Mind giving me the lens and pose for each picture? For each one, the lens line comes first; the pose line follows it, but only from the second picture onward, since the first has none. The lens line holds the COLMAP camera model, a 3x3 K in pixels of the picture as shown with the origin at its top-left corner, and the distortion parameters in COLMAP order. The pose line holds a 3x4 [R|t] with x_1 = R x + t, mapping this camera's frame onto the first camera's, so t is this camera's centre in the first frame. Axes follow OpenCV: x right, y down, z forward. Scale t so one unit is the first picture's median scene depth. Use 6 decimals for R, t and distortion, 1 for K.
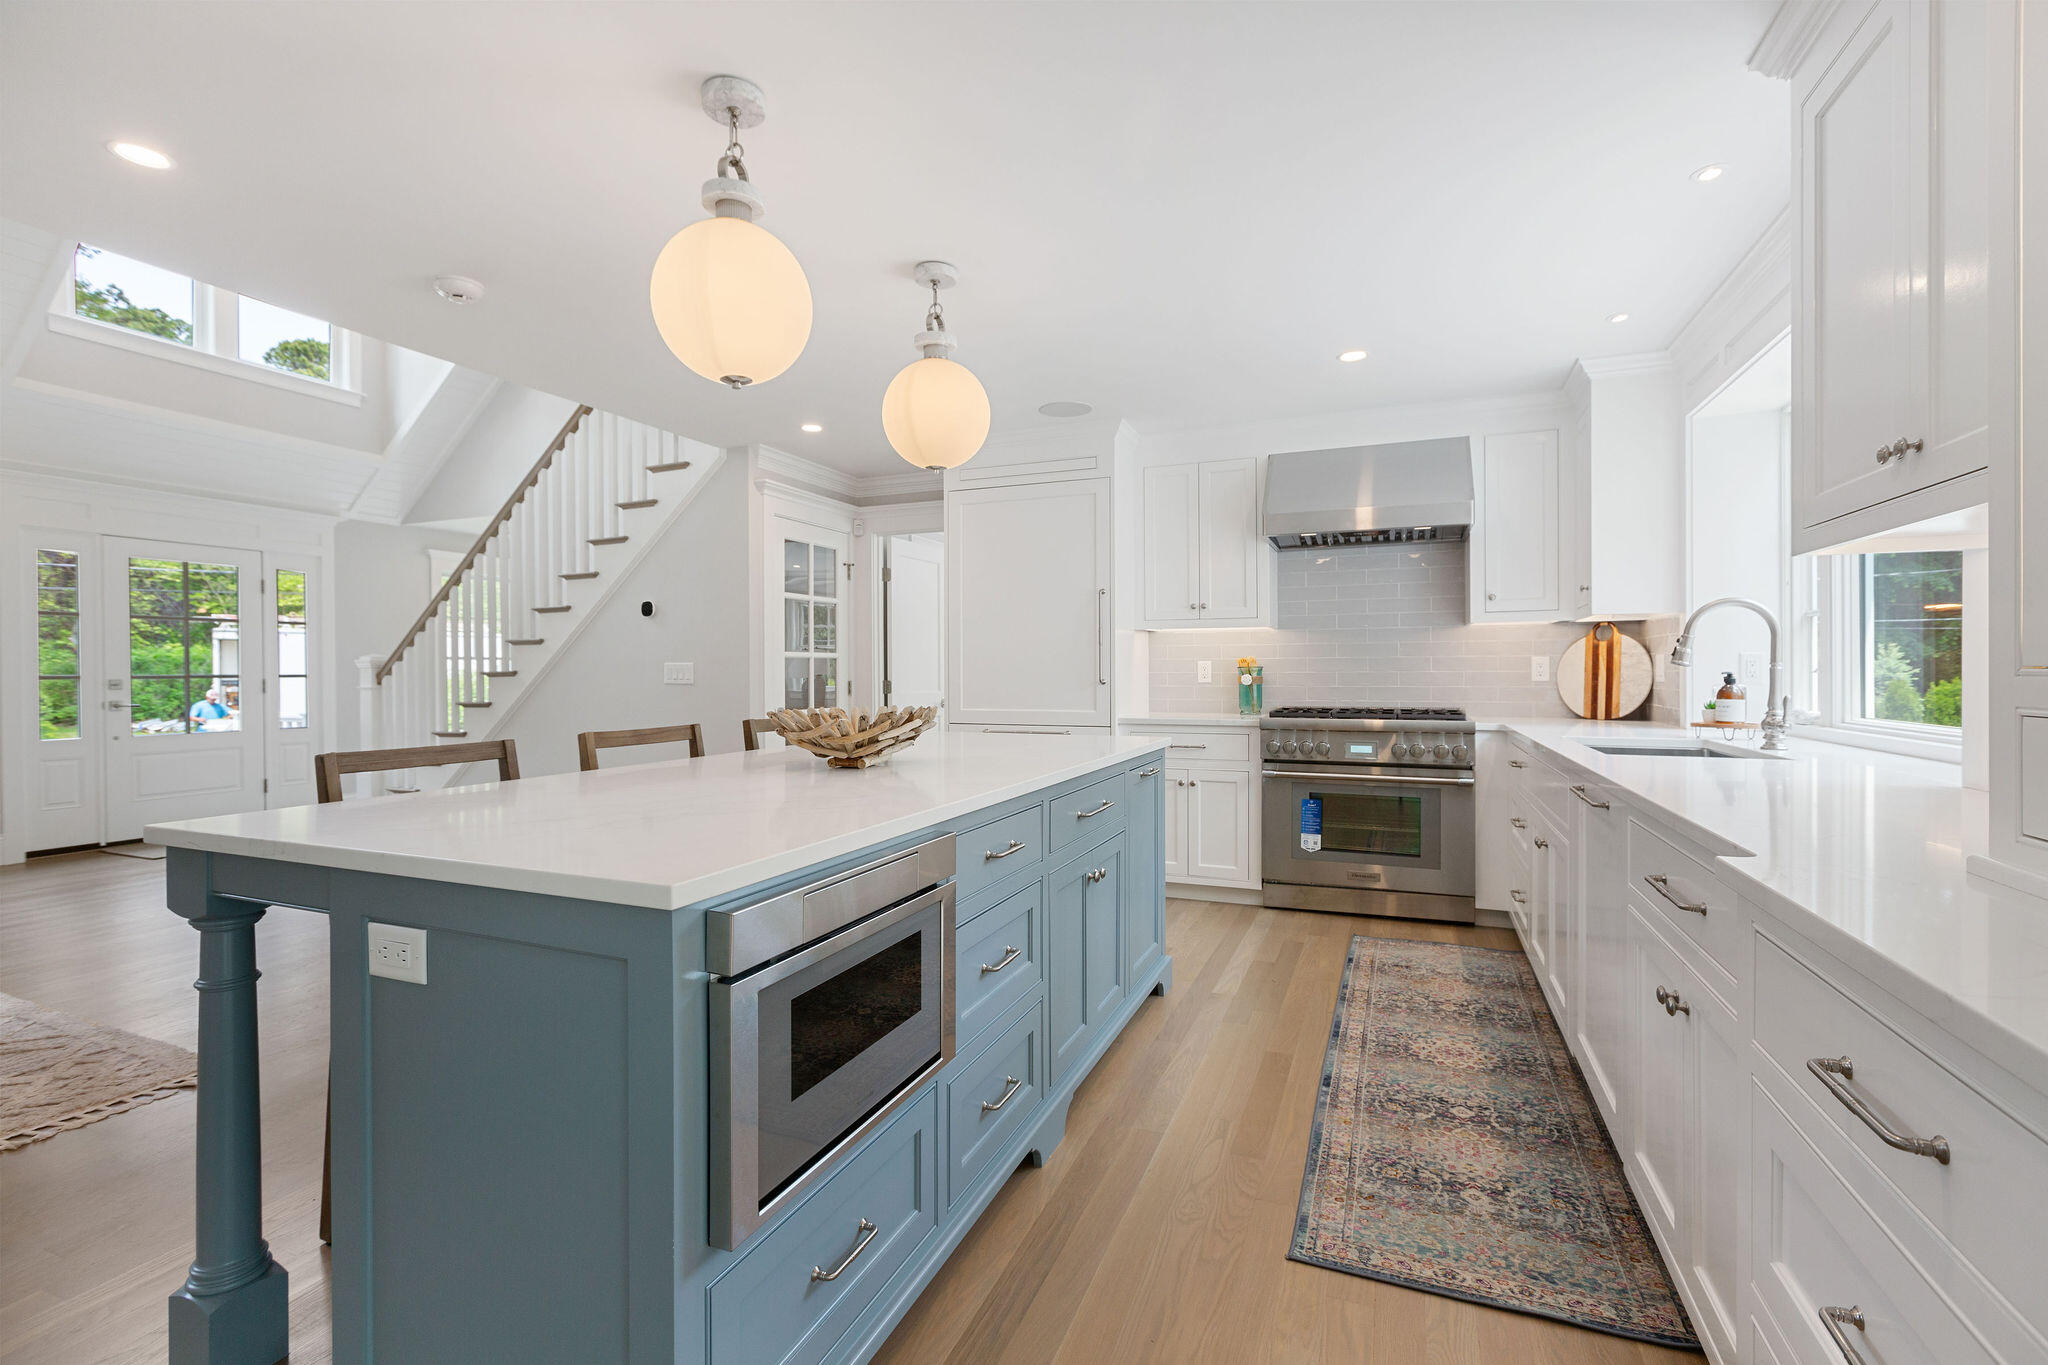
lens RADIAL K [[908.9, 0, 1020.4], [0, 908.9, 672.0], [0, 0, 1]] dist [-0.002040, -0.000442]
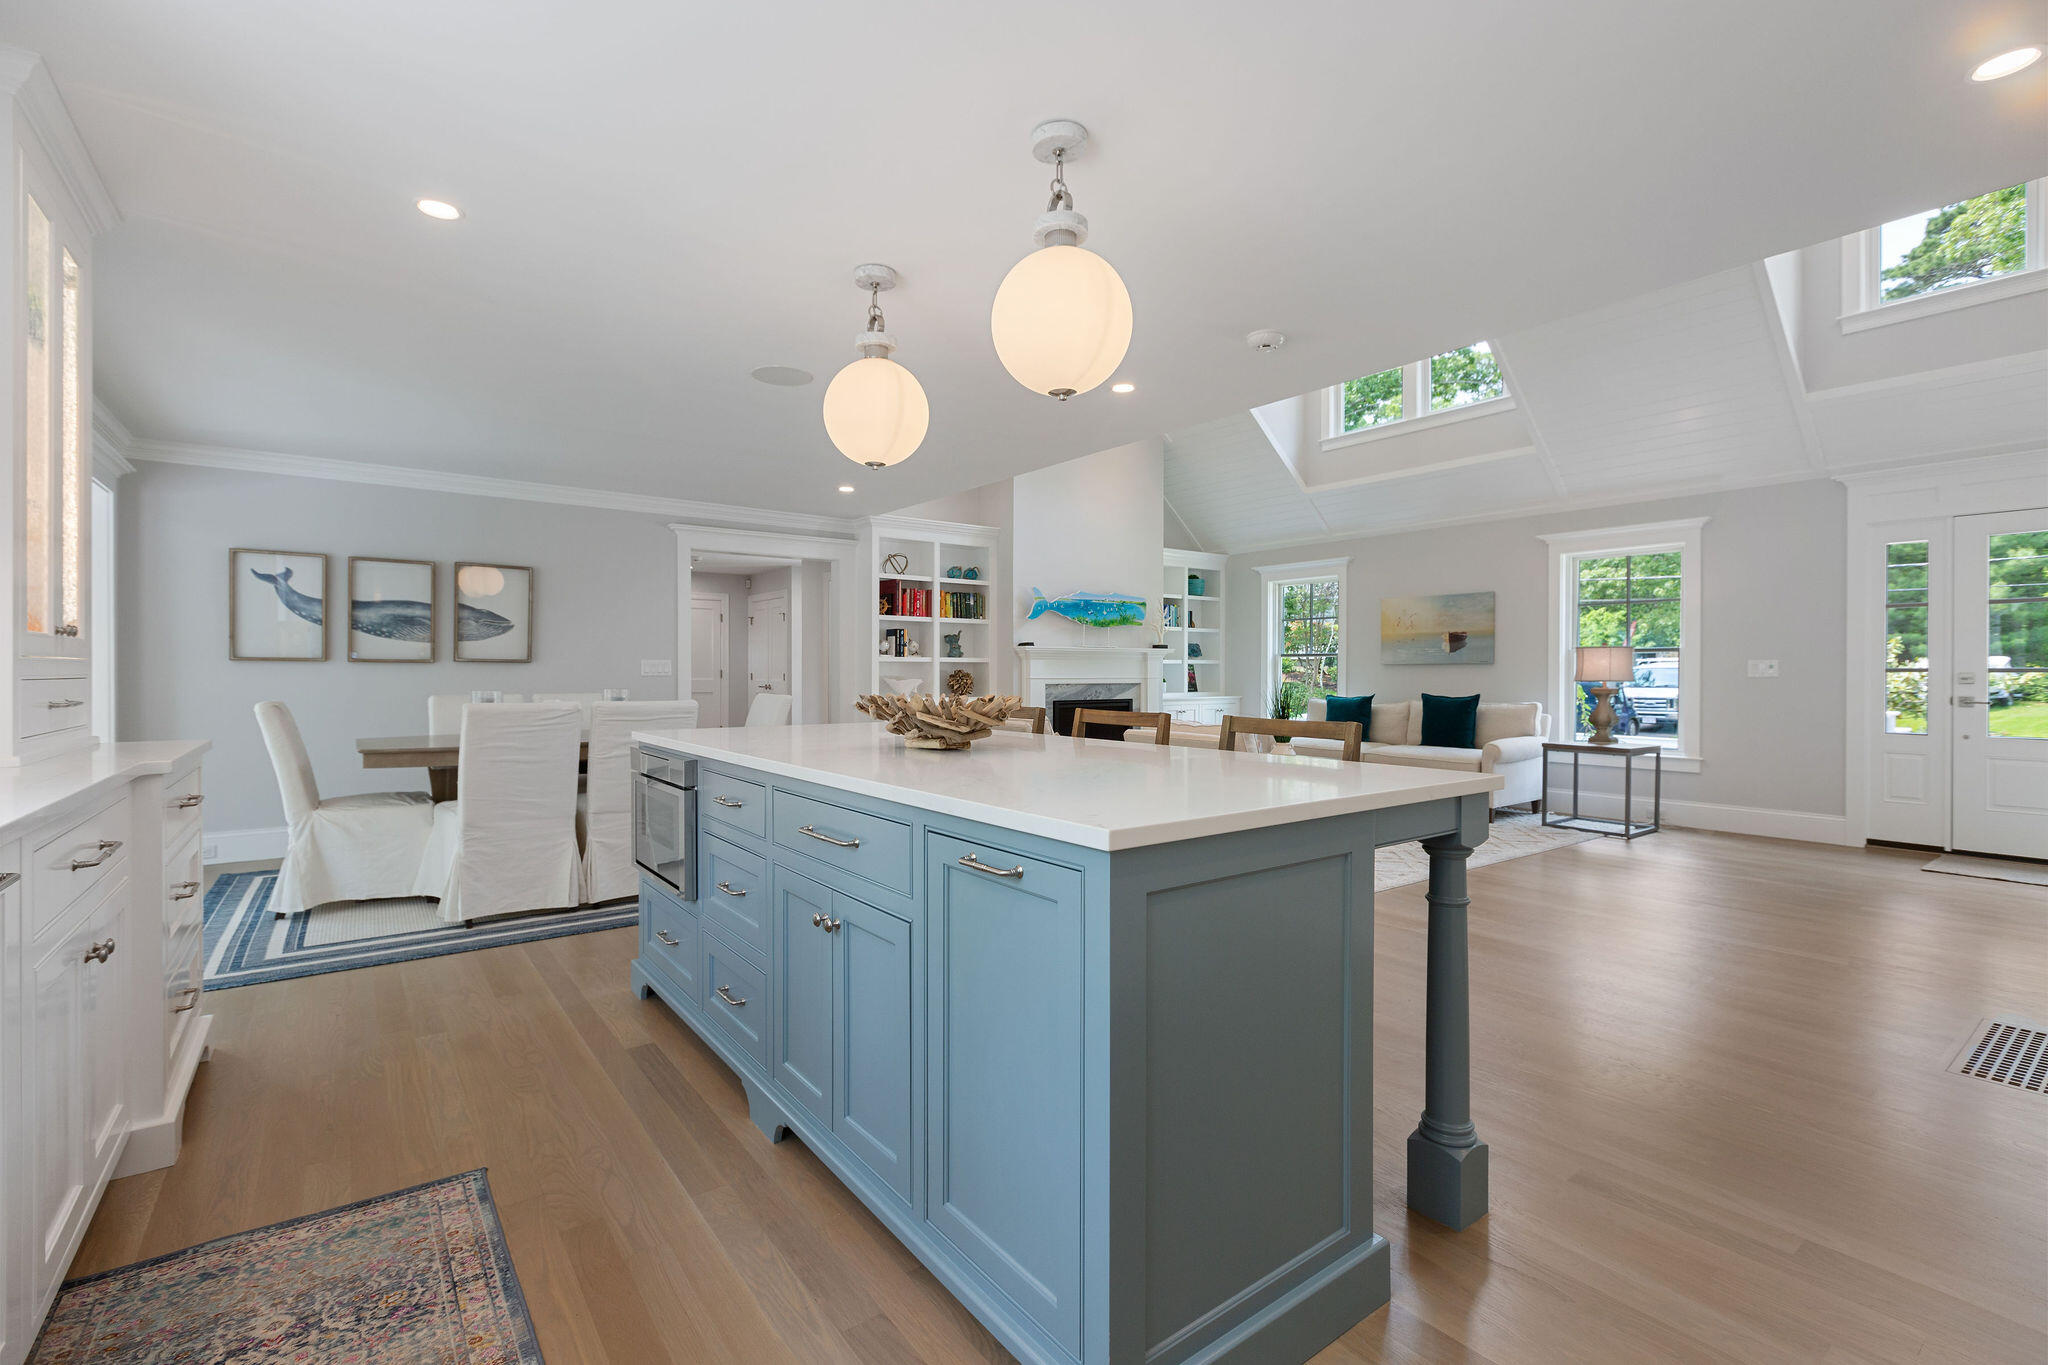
lens RADIAL K [[908.9, 0, 1018.7], [0, 908.9, 682.0], [0, 0, 1]] dist [-0.002040, -0.000442]
pose [[-0.509488, 0.013852, -0.860366, 0.764214], [-0.001556, 0.999854, 0.017019, 0.007025], [0.860476, 0.010010, -0.509392, 1.773379]]
